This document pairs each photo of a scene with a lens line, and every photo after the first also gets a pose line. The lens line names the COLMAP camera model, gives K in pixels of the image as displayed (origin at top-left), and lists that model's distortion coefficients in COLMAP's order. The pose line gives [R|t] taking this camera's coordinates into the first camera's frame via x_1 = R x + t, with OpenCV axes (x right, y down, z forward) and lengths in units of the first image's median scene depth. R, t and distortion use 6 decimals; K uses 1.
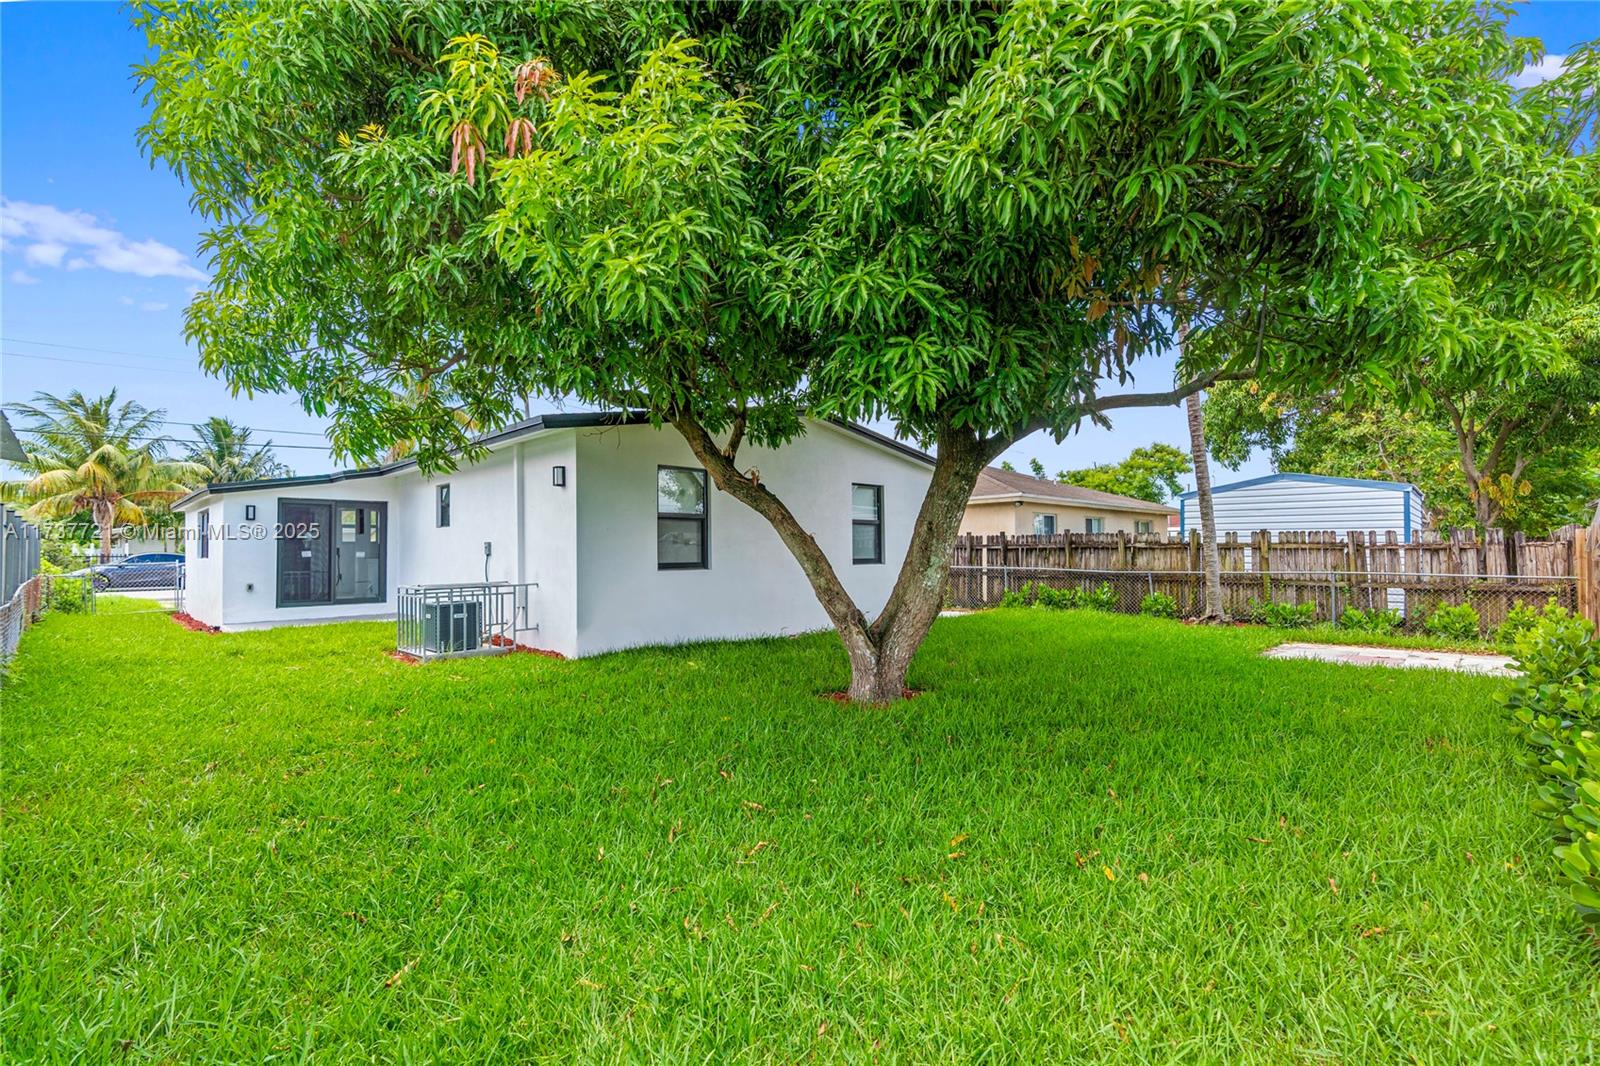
lens RADIAL K [[722.6, 0, 800.0], [0, 722.6, 533.0], [0, 0, 1]] dist [-0.016473, -0.000452]
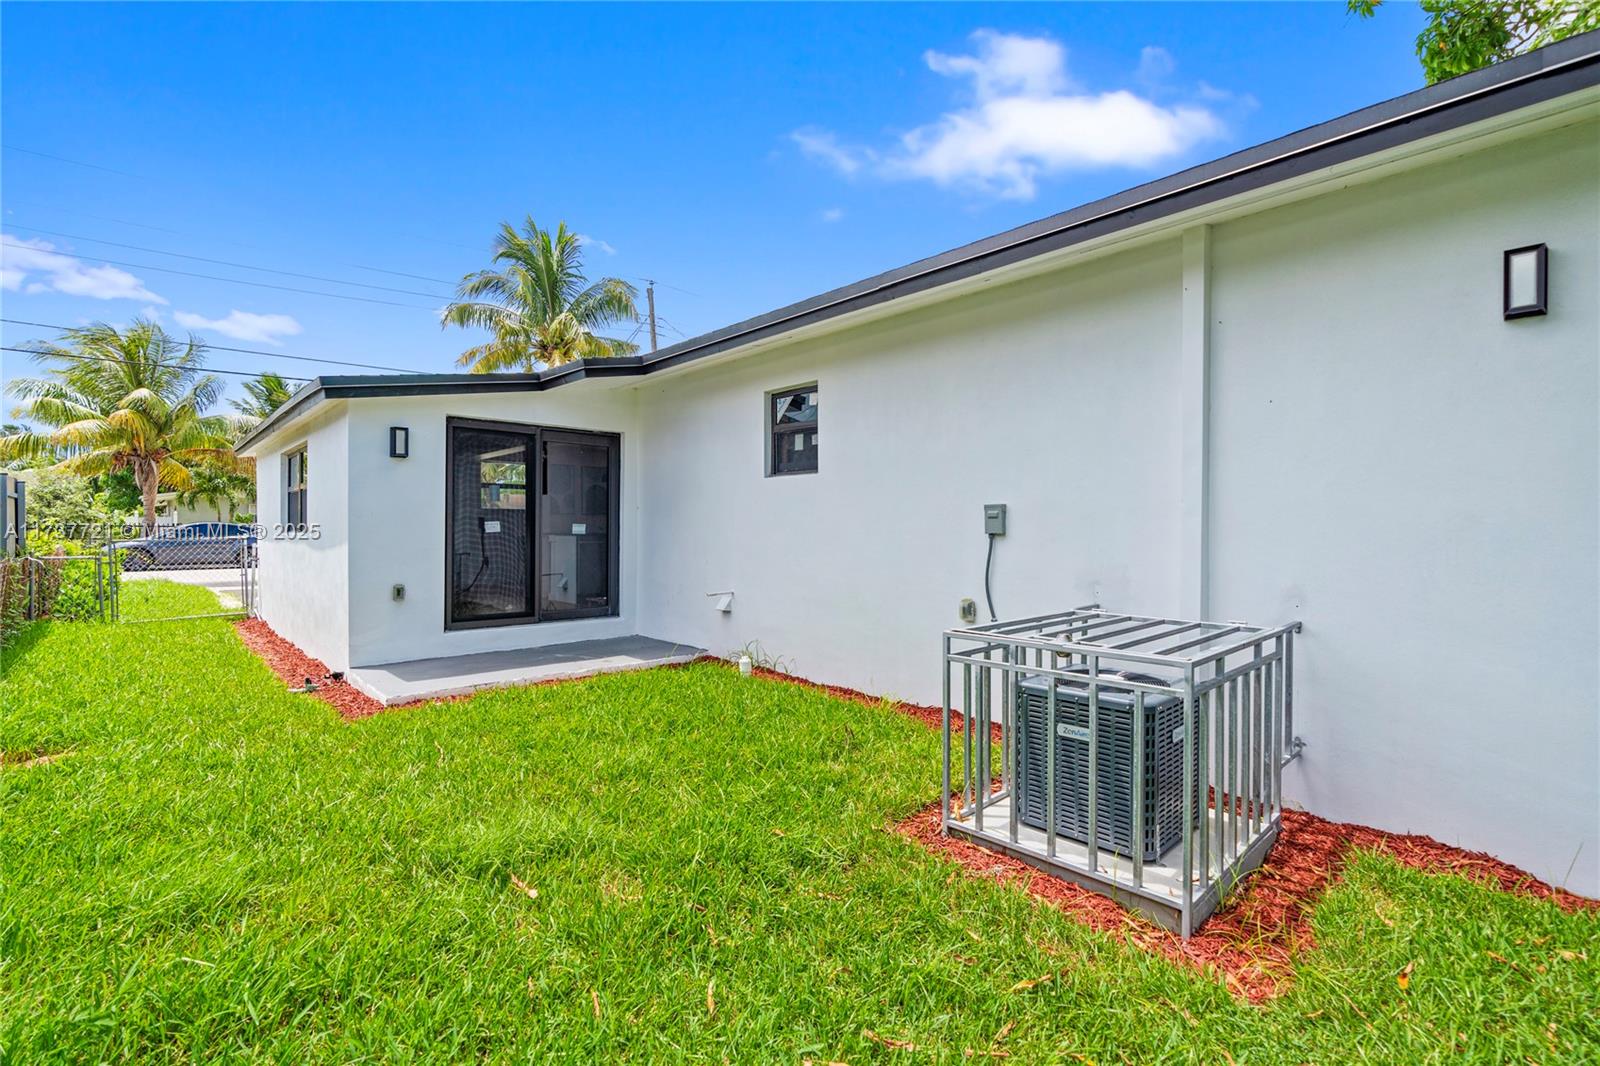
lens RADIAL K [[740.8, 0, 800.0], [0, 740.8, 533.0], [0, 0, 1]] dist [-0.004311, -0.000024]
pose [[0.998252, 0.010811, -0.058104, -0.317517], [-0.008877, 0.999401, 0.033448, 0.009981], [0.058430, -0.032874, 0.997750, 0.346791]]
